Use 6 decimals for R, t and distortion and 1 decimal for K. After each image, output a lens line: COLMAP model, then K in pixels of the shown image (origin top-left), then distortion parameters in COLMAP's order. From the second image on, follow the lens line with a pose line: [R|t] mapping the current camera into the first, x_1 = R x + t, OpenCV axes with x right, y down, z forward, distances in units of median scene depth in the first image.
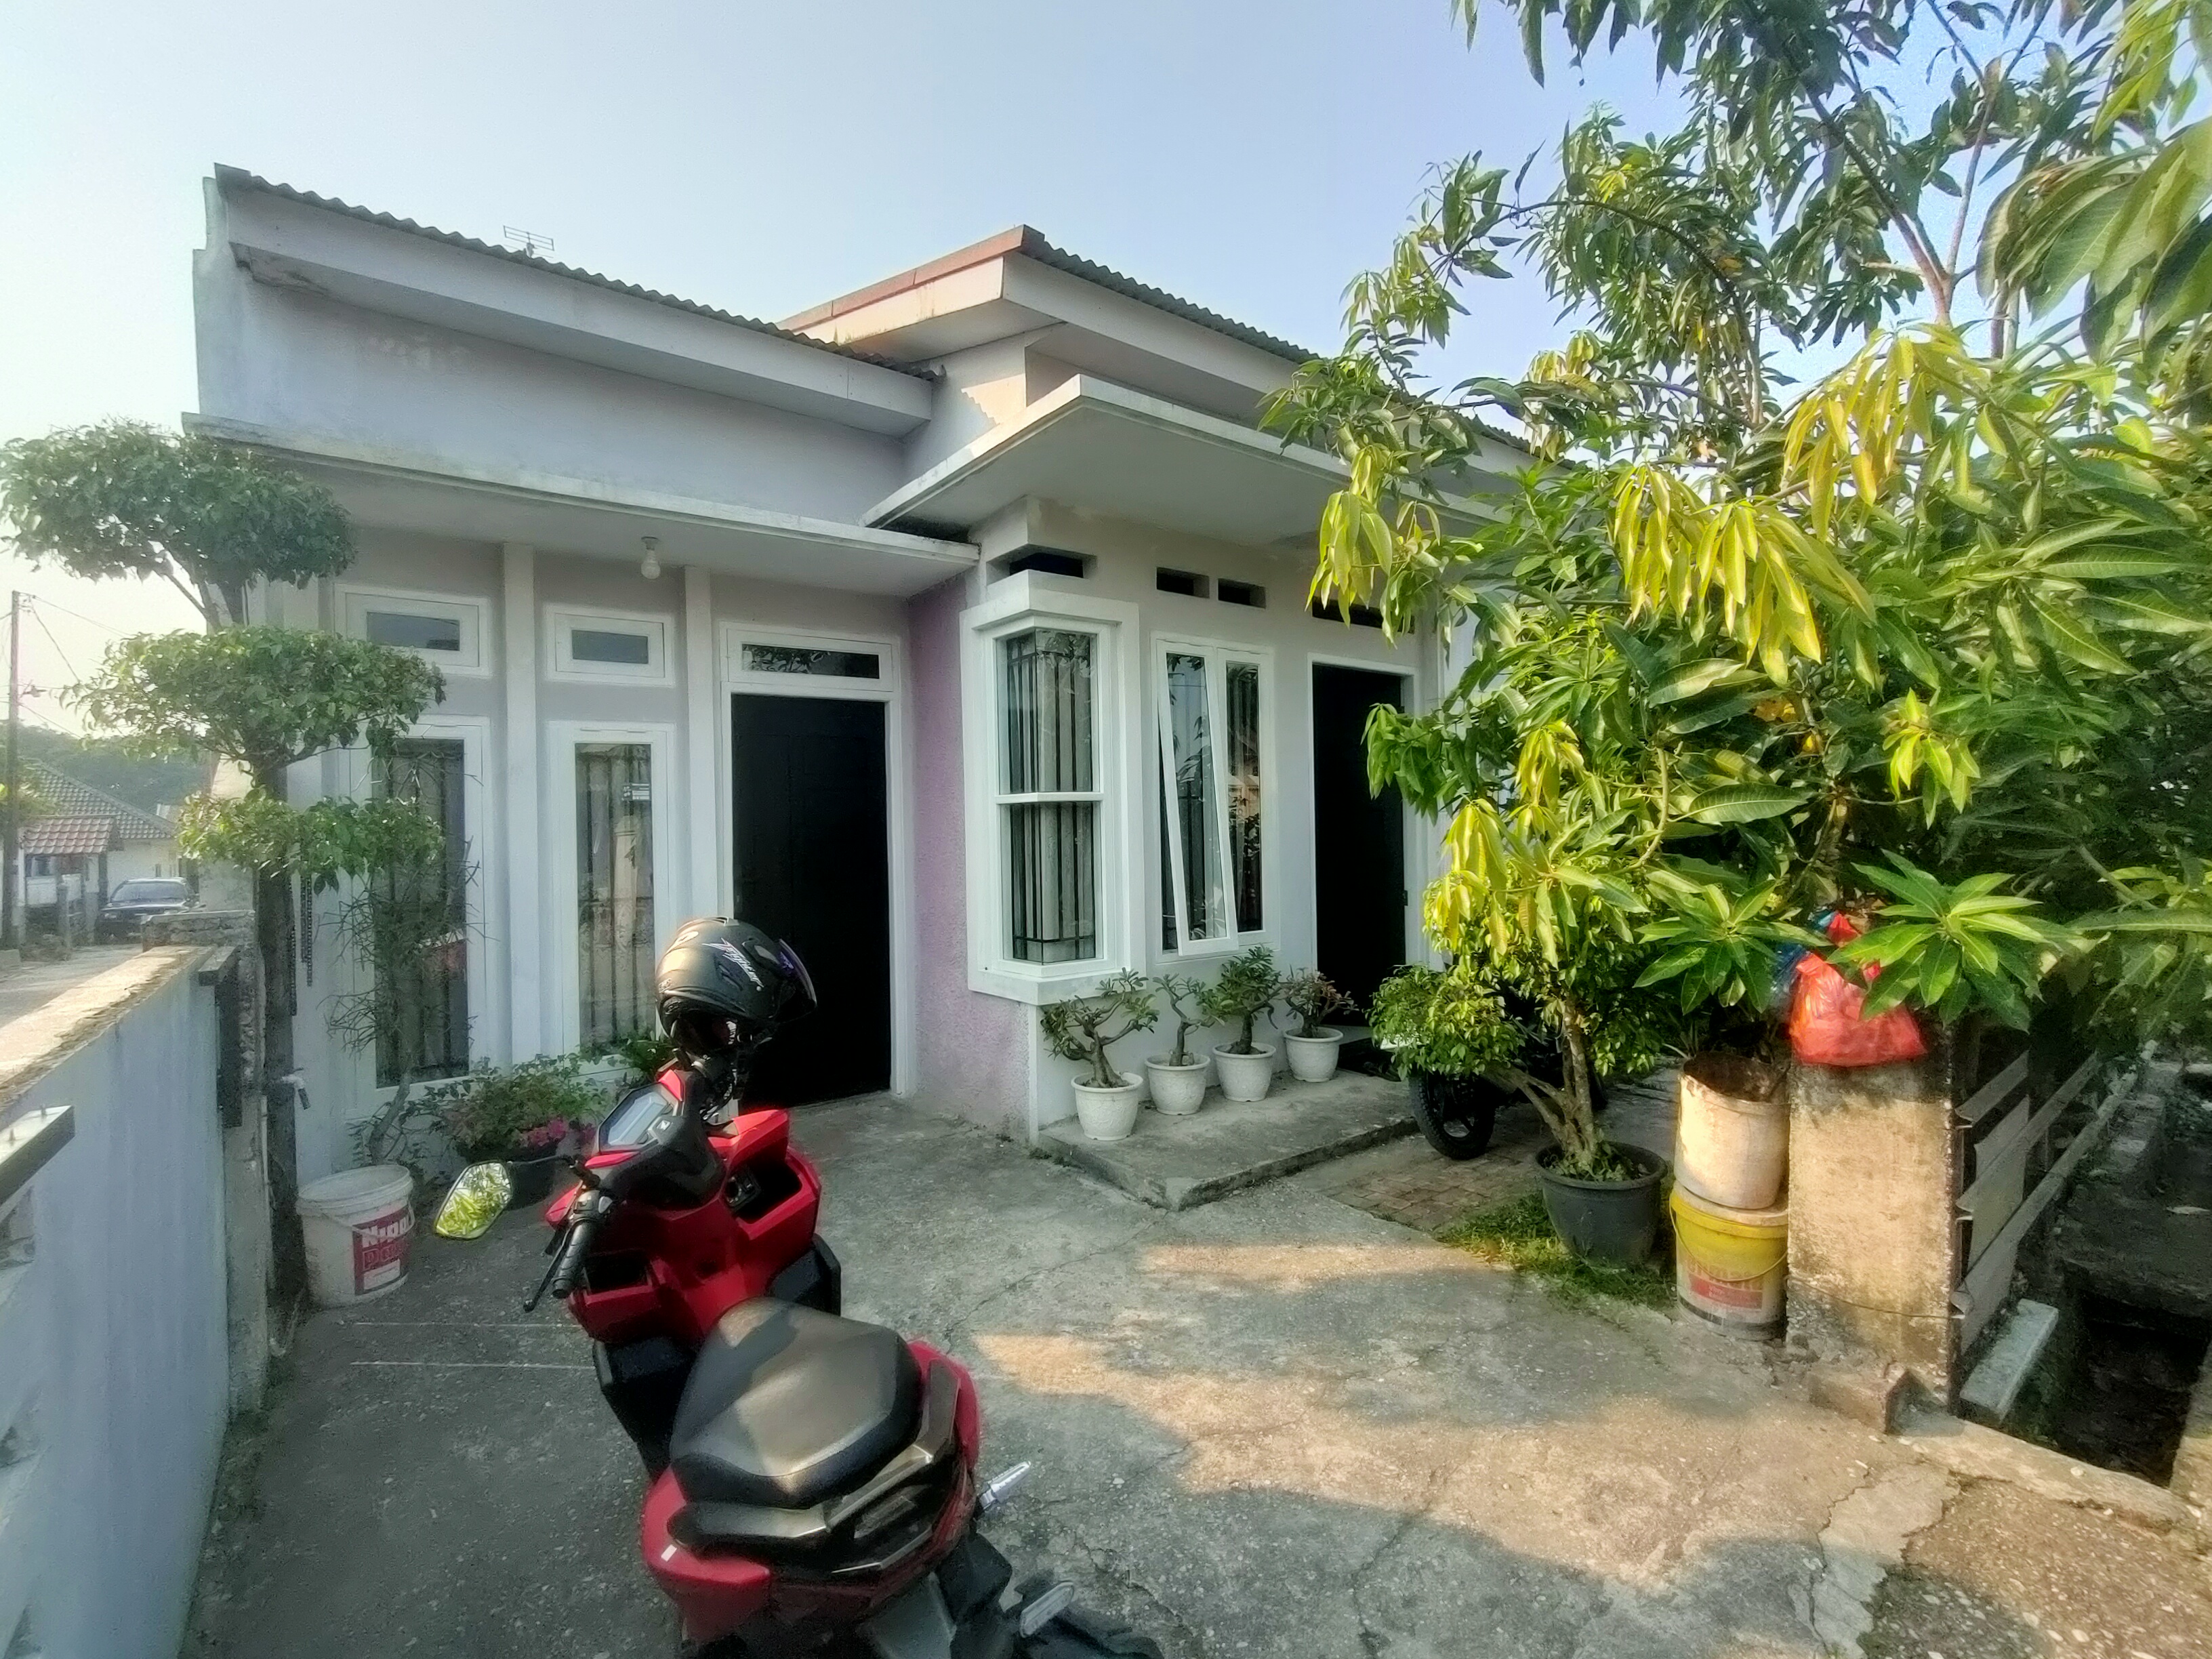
lens RADIAL K [[1011.8, 0, 1106.0], [0, 1011.8, 829.5], [0, 0, 1]] dist [0.000601, 0.000120]
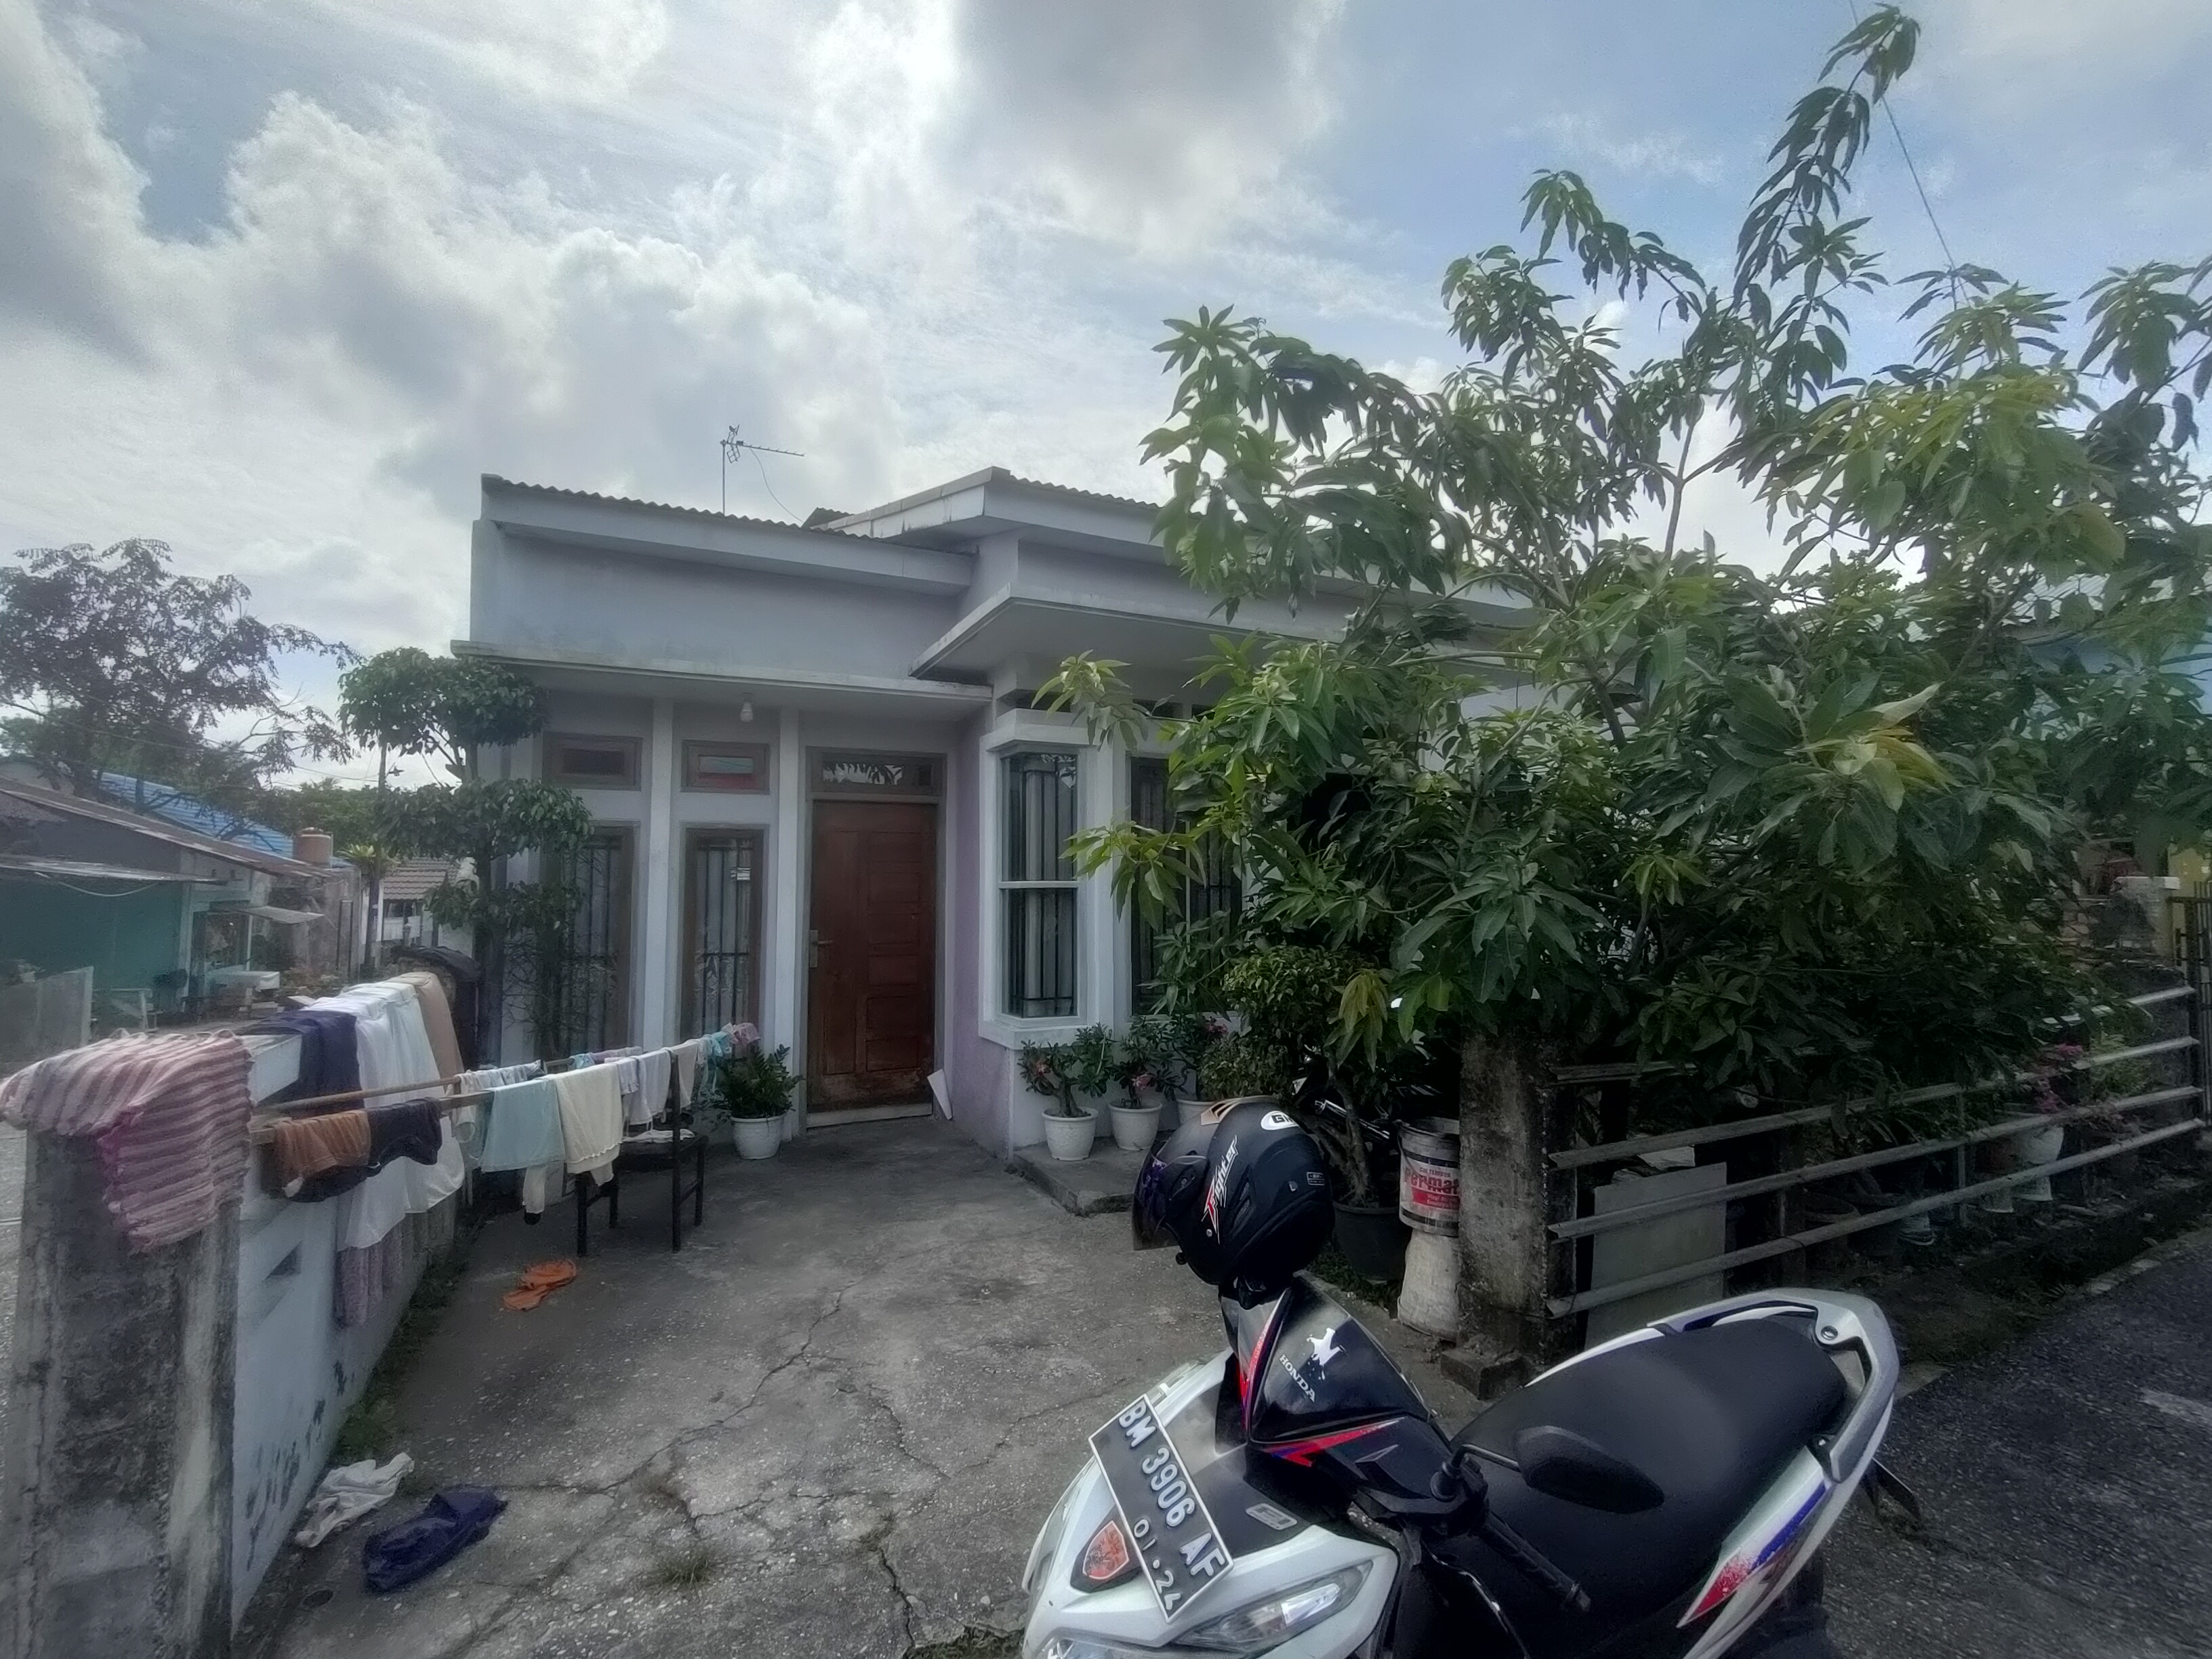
lens RADIAL K [[1011.8, 0, 1106.0], [0, 1011.8, 829.5], [0, 0, 1]] dist [0.000601, 0.000120]
pose [[0.978875, 0.007124, -0.204336, 0.287853], [-0.019492, 0.998092, -0.058579, -0.028014], [0.203528, 0.061324, 0.977147, -0.219555]]
